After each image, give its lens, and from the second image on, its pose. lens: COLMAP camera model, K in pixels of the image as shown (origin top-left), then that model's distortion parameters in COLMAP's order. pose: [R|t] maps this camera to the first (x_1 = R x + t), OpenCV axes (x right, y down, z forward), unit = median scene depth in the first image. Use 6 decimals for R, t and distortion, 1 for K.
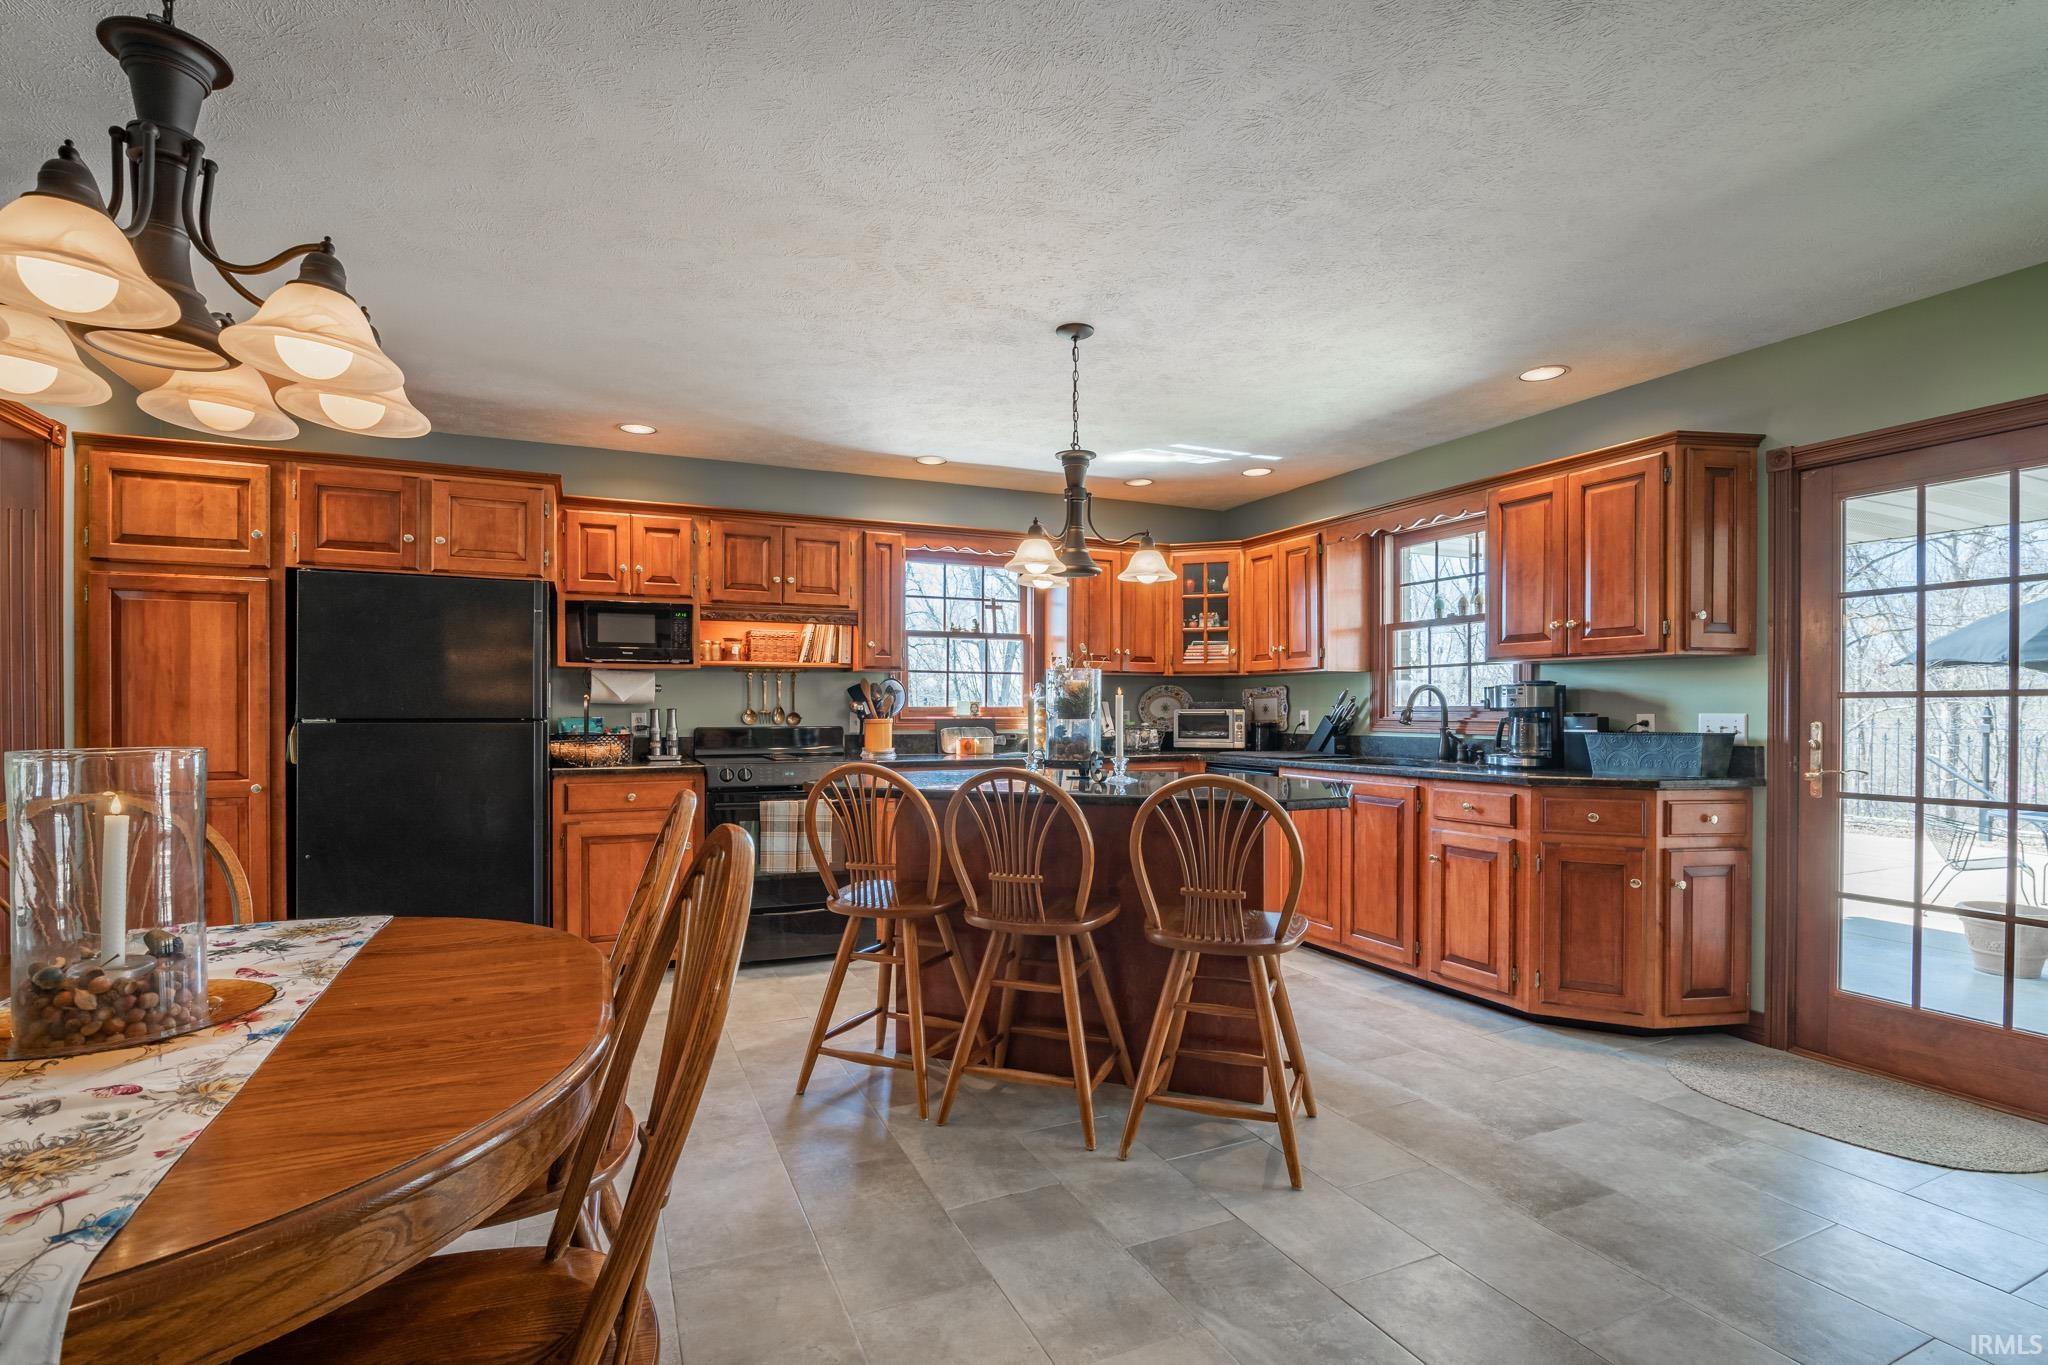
lens RADIAL K [[951.6, 0, 1020.8], [0, 951.6, 708.6], [0, 0, 1]] dist [-0.014237, -0.000404]
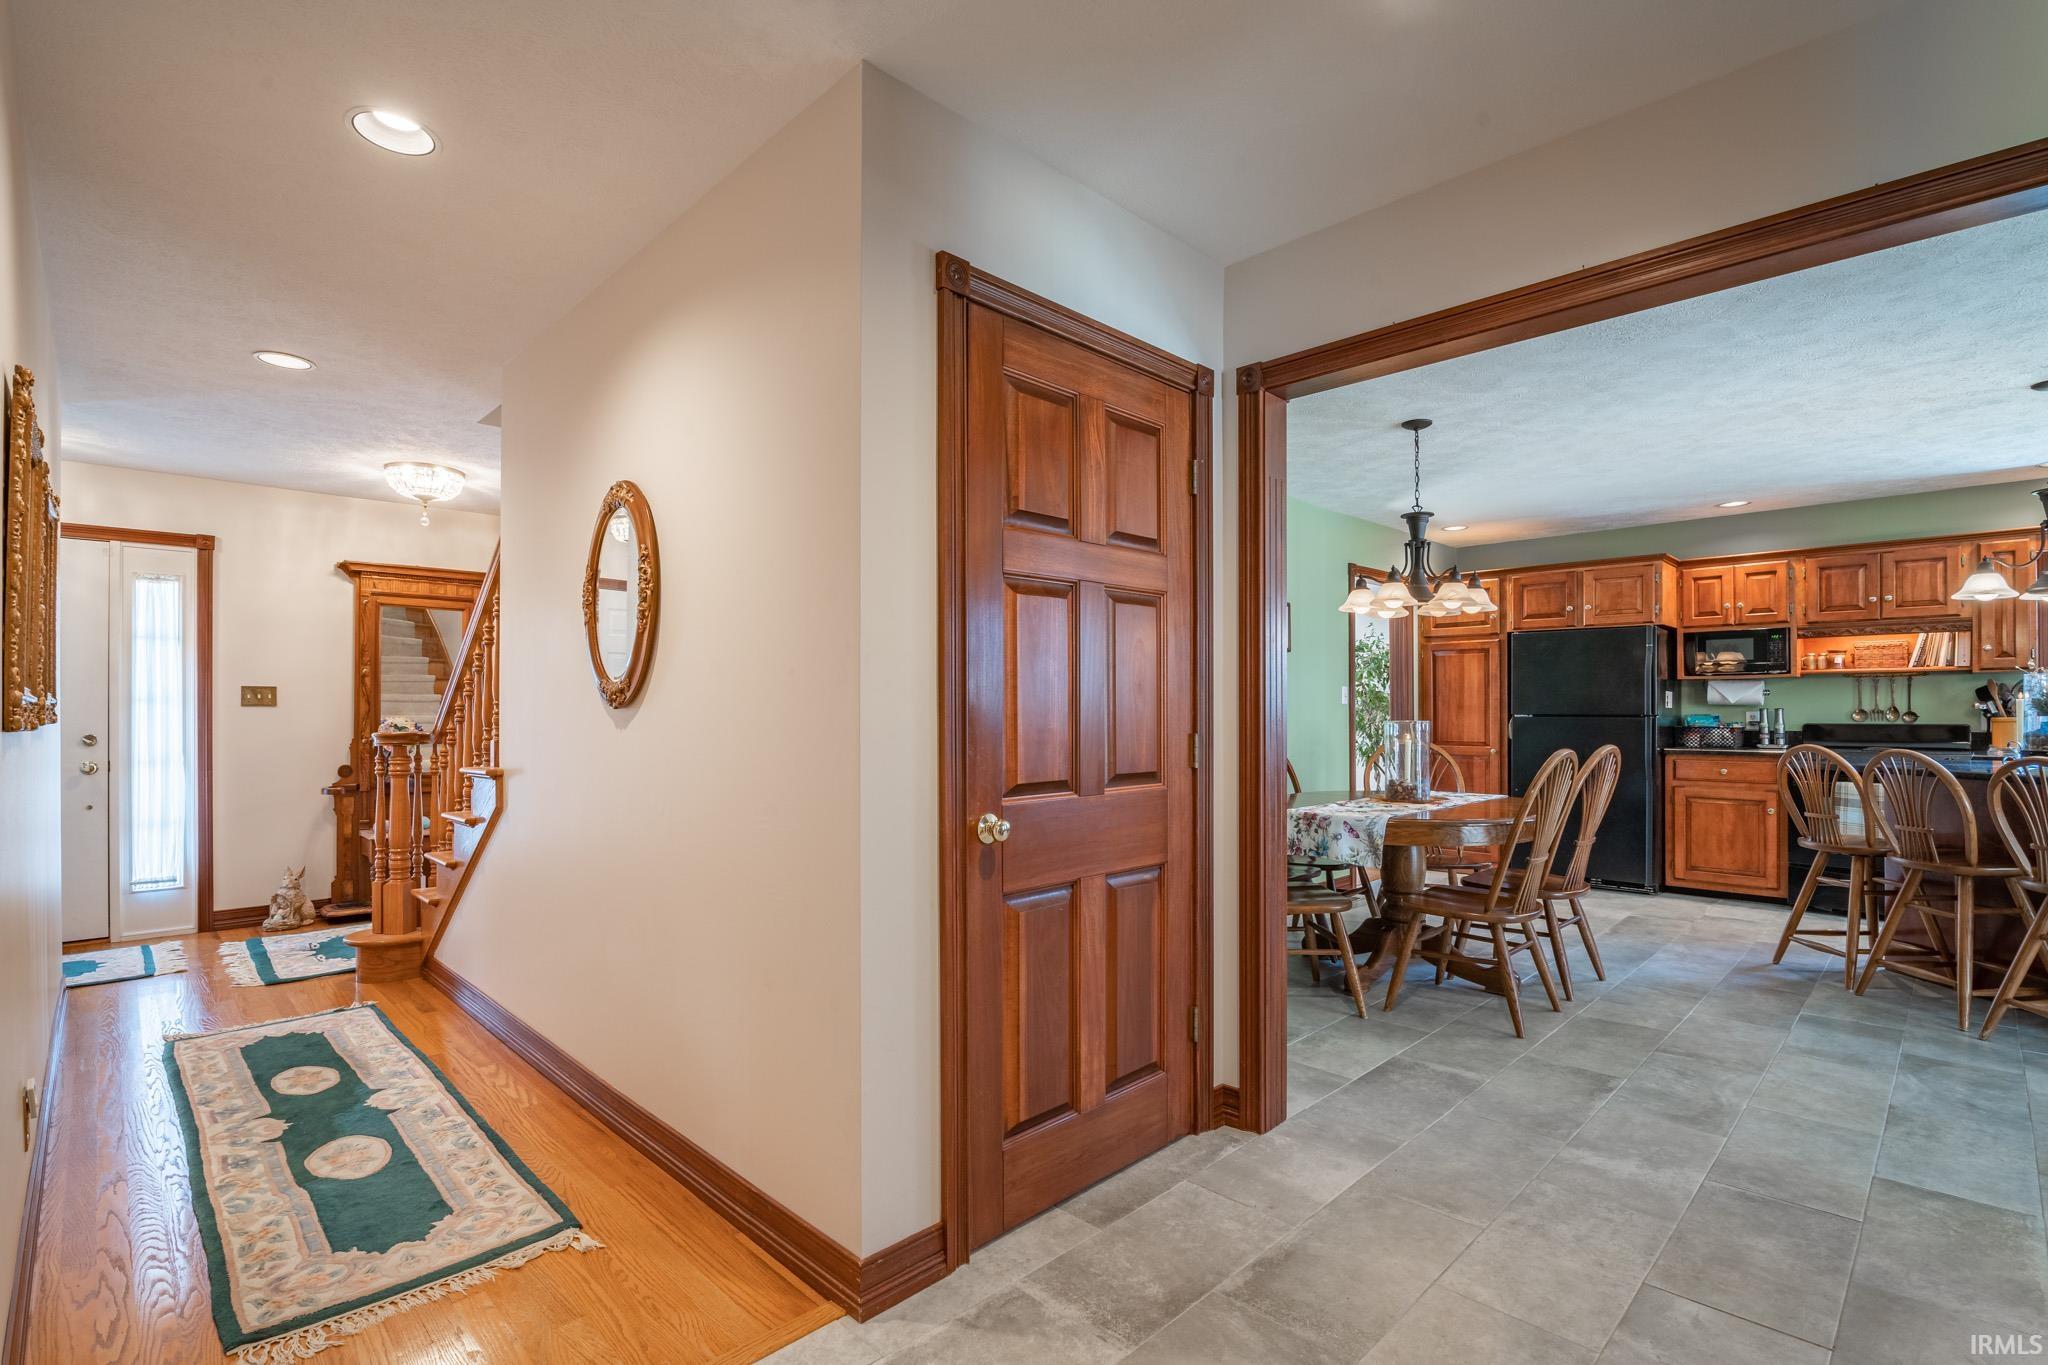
lens RADIAL K [[951.6, 0, 1020.8], [0, 951.6, 708.6], [0, 0, 1]] dist [-0.014237, -0.000404]
pose [[0.347818, -0.002112, -0.937560, 0.478285], [0.002485, 0.999996, -0.001330, -0.000575], [0.937559, -0.001867, 0.347822, -0.408732]]
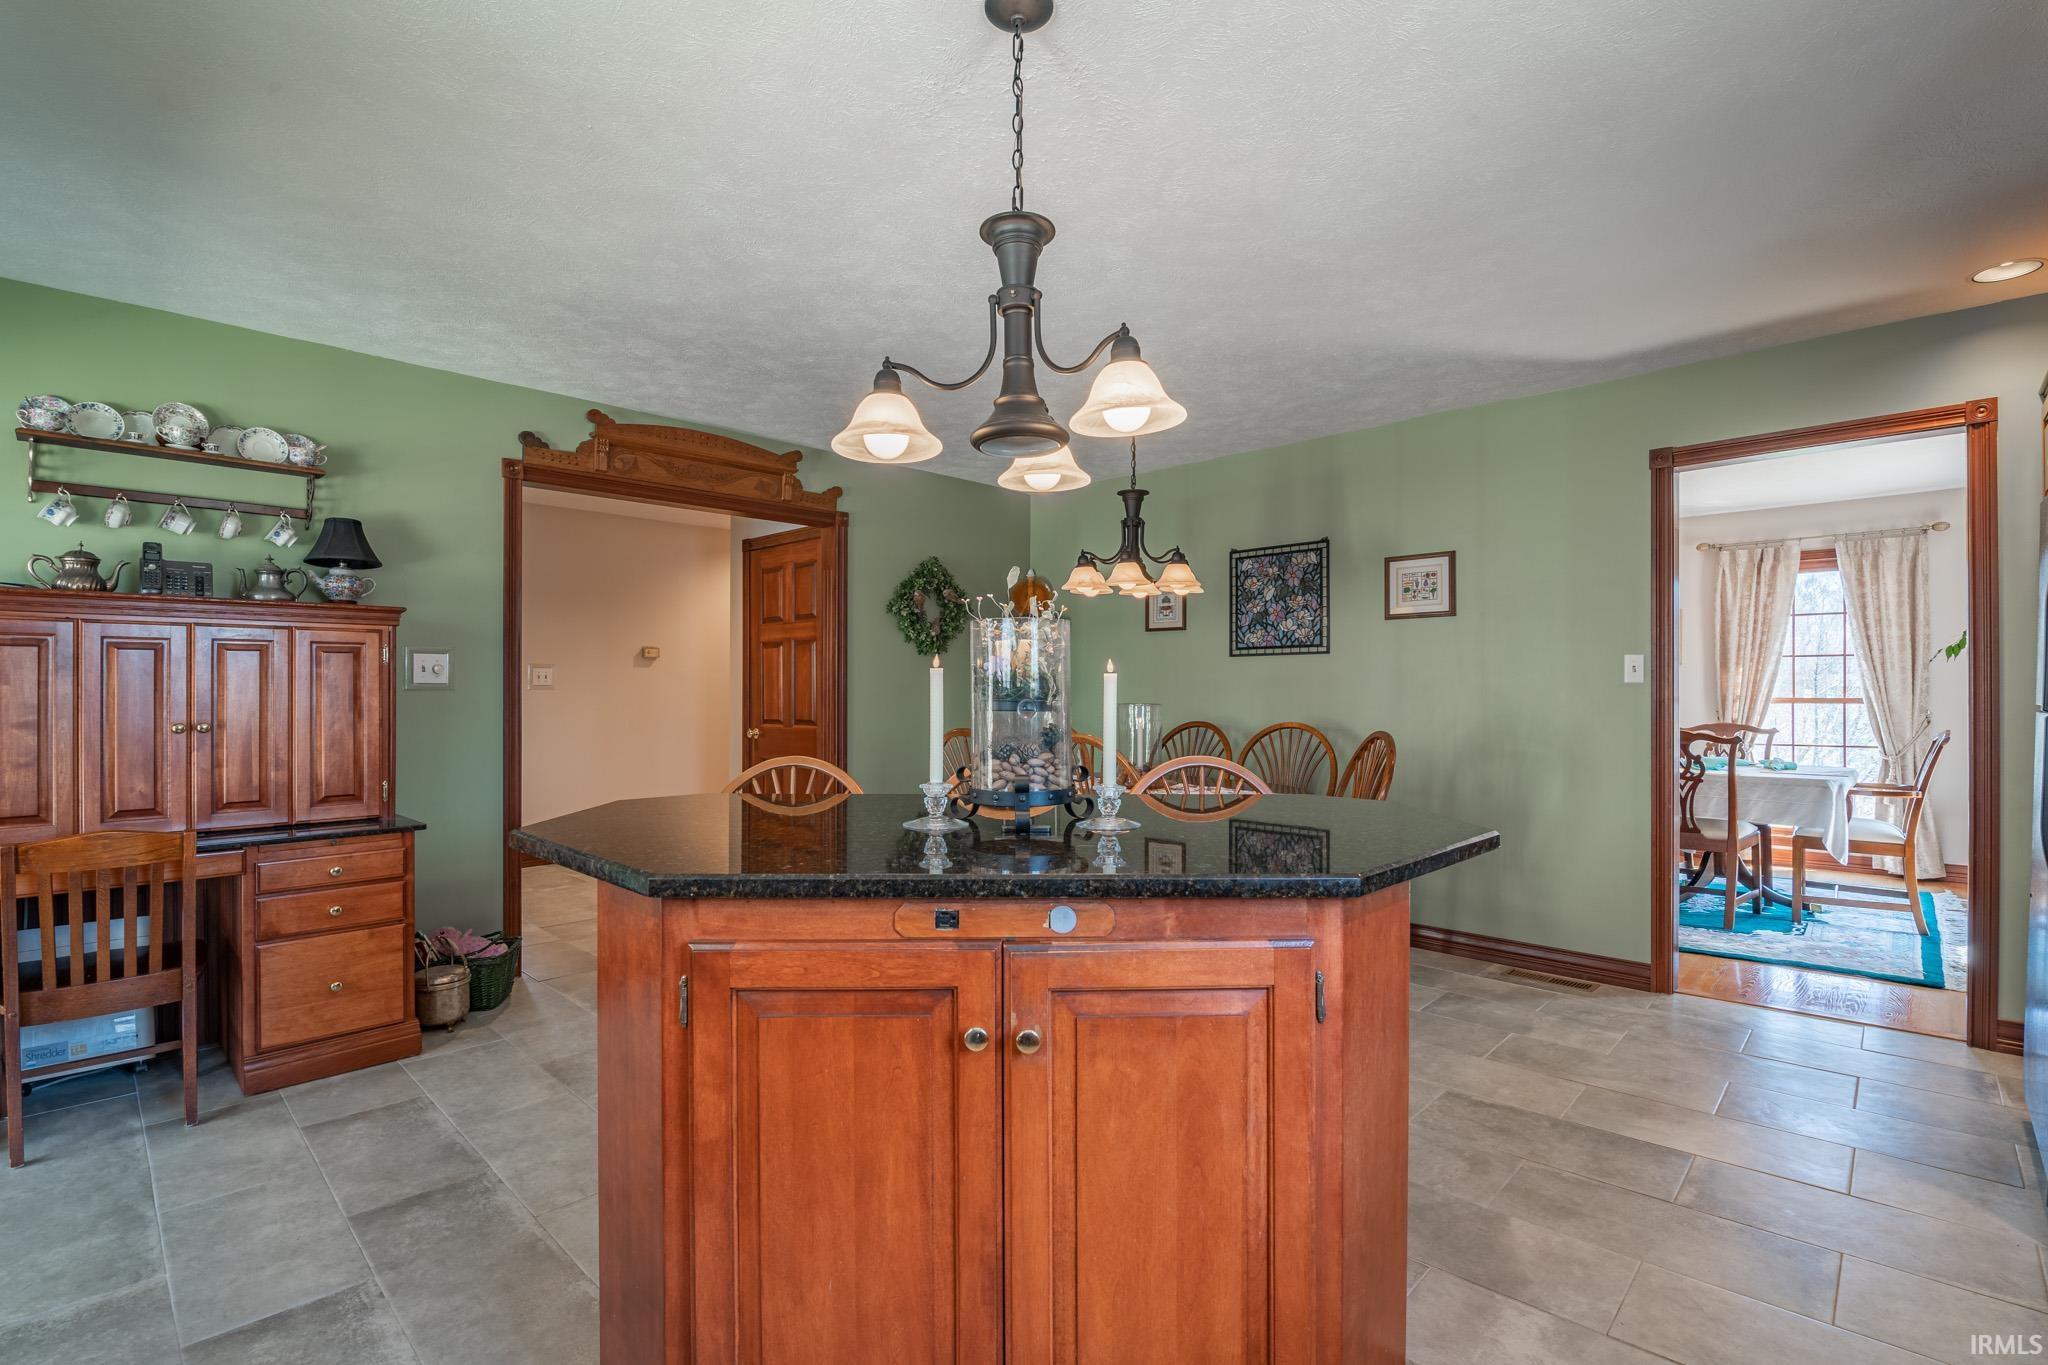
lens RADIAL K [[939.6, 0, 1022.7], [0, 939.6, 688.1], [0, 0, 1]] dist [-0.015620, 0.000506]
pose [[-0.928813, -0.000744, -0.370547, 0.178962], [0.000715, 0.999993, -0.003800, 0.000070], [0.370547, -0.003795, -0.928806, 1.047206]]
